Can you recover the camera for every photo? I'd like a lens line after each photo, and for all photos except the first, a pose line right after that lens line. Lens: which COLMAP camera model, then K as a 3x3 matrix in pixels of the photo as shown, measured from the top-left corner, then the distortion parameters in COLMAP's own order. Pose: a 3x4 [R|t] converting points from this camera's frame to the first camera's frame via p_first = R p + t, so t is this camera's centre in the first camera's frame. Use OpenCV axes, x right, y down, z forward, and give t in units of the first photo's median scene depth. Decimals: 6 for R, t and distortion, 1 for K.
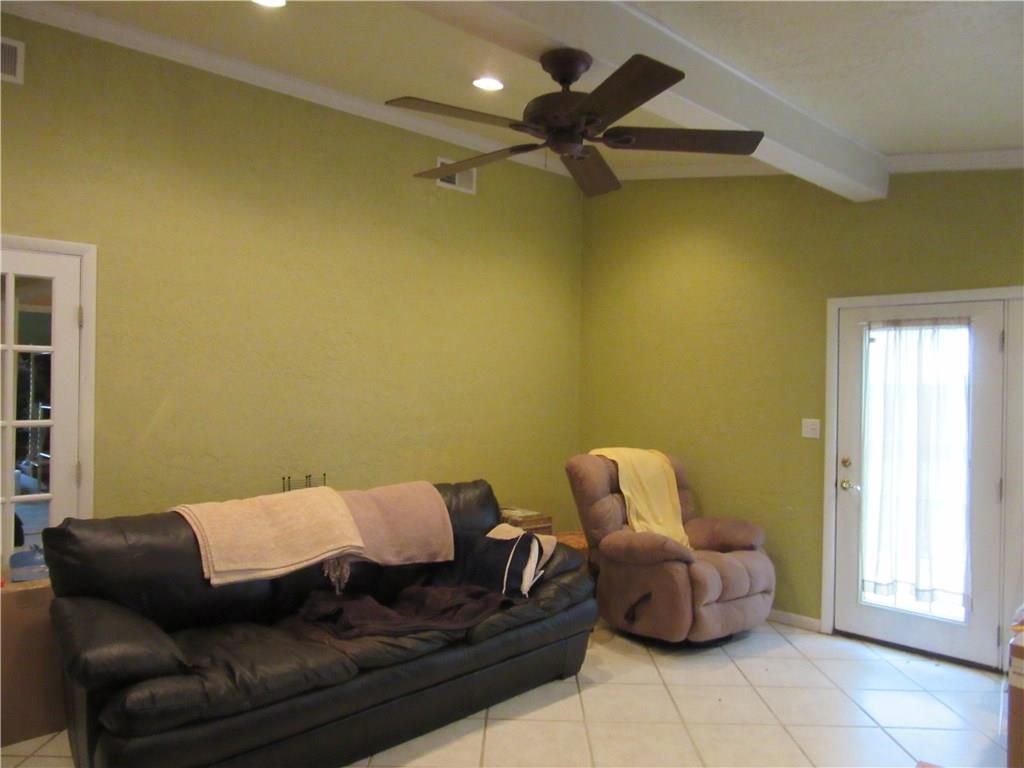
lens RADIAL K [[771.5, 0, 511.2], [0, 771.5, 382.4], [0, 0, 1]] dist [-0.038027, 0.030677]
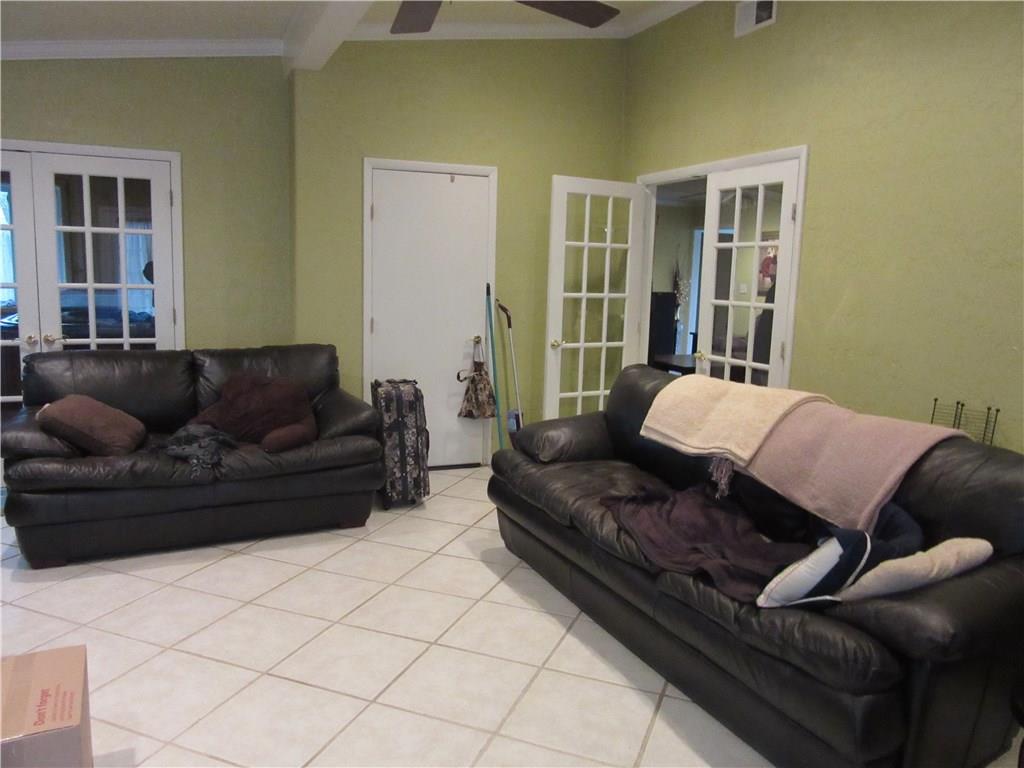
lens RADIAL K [[771.5, 0, 511.6], [0, 771.5, 384.7], [0, 0, 1]] dist [-0.038027, 0.030677]
pose [[-0.374233, 0.103840, -0.921502, 0.703692], [-0.038549, 0.991110, 0.127339, 0.038425], [0.926533, 0.083177, -0.366903, 1.122734]]
